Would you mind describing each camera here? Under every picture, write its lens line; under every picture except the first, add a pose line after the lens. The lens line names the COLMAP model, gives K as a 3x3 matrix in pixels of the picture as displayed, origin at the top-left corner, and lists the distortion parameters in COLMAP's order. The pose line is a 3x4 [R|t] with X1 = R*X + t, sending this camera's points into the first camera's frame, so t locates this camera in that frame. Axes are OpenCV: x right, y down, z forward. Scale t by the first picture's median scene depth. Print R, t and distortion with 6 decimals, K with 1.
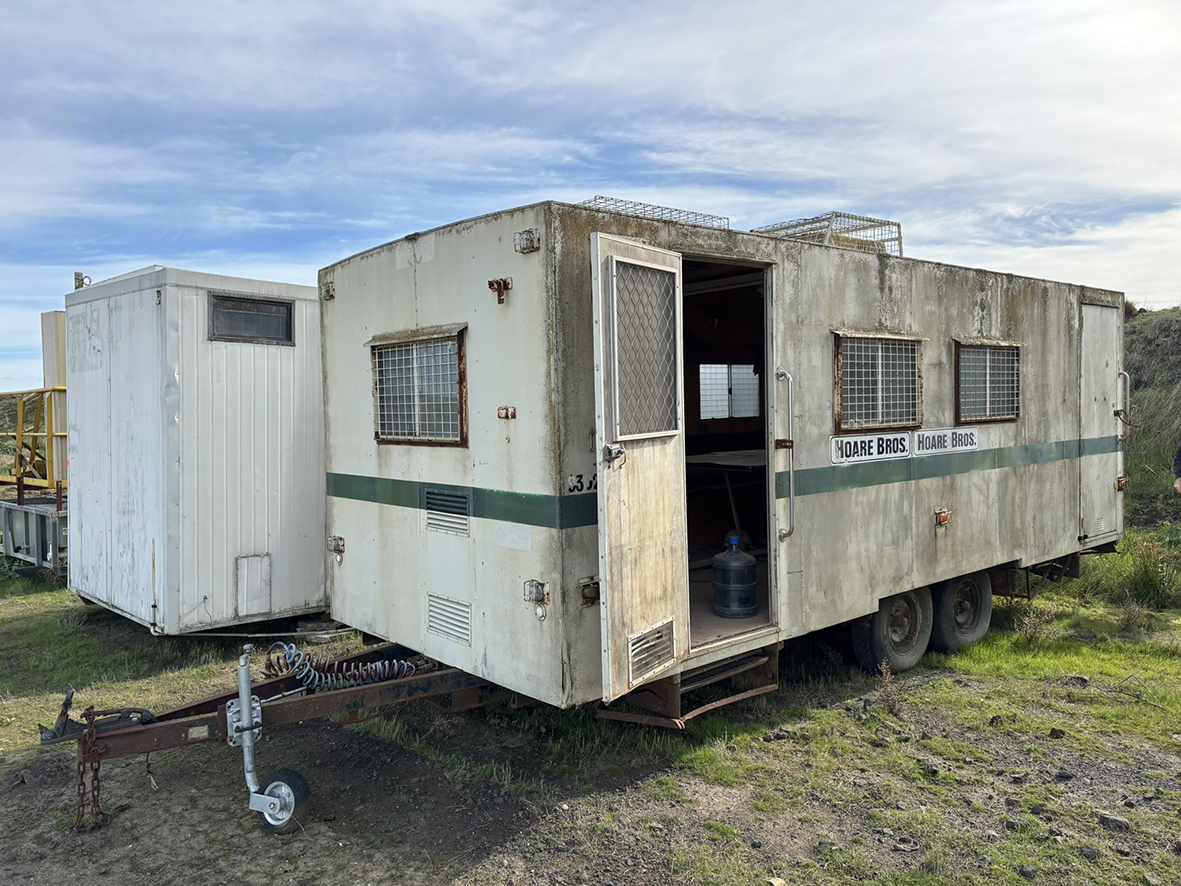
lens RADIAL K [[899.4, 0, 589.1], [0, 899.4, 439.5], [0, 0, 1]] dist [0.044417, -0.019732]
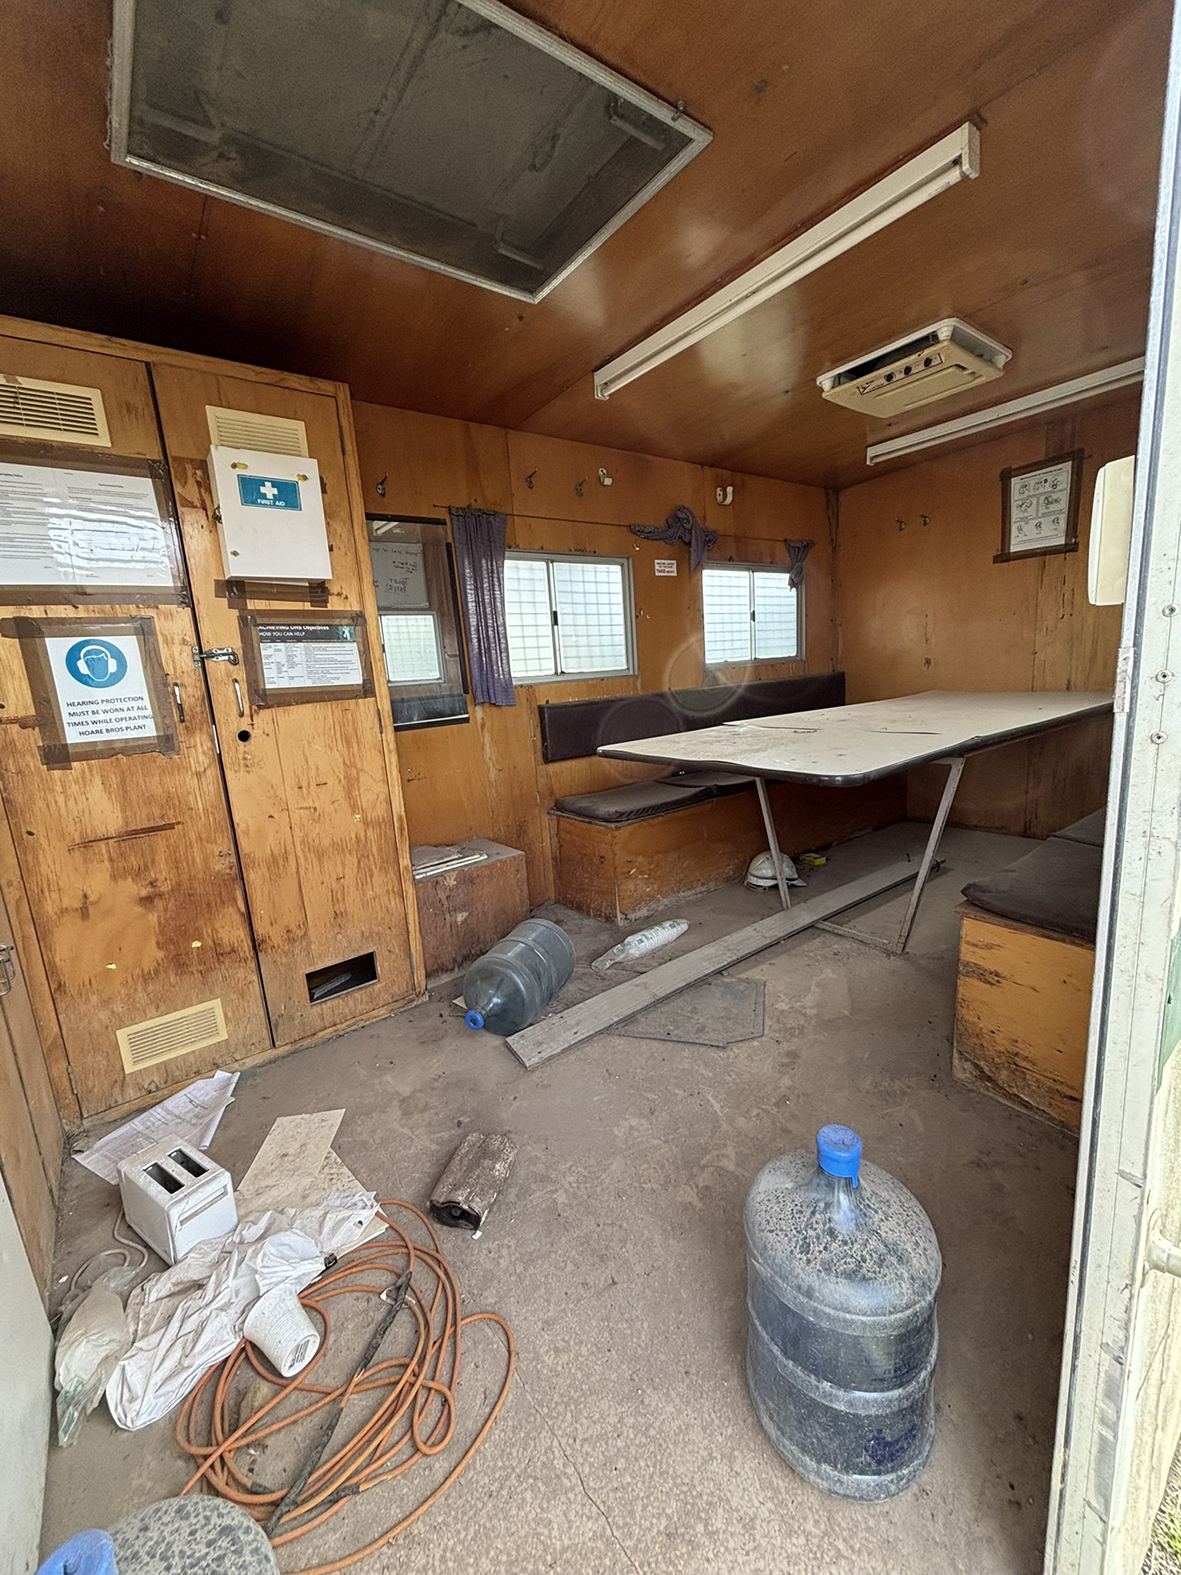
lens RADIAL K [[634.9, 0, 594.1], [0, 634.9, 787.5], [0, 0, 1]] dist [0.000135, 0.000005]
pose [[0.997376, -0.040398, -0.060082, 0.066707], [0.049898, 0.984842, 0.166122, -0.014473], [0.052460, -0.168684, 0.984273, 0.526667]]
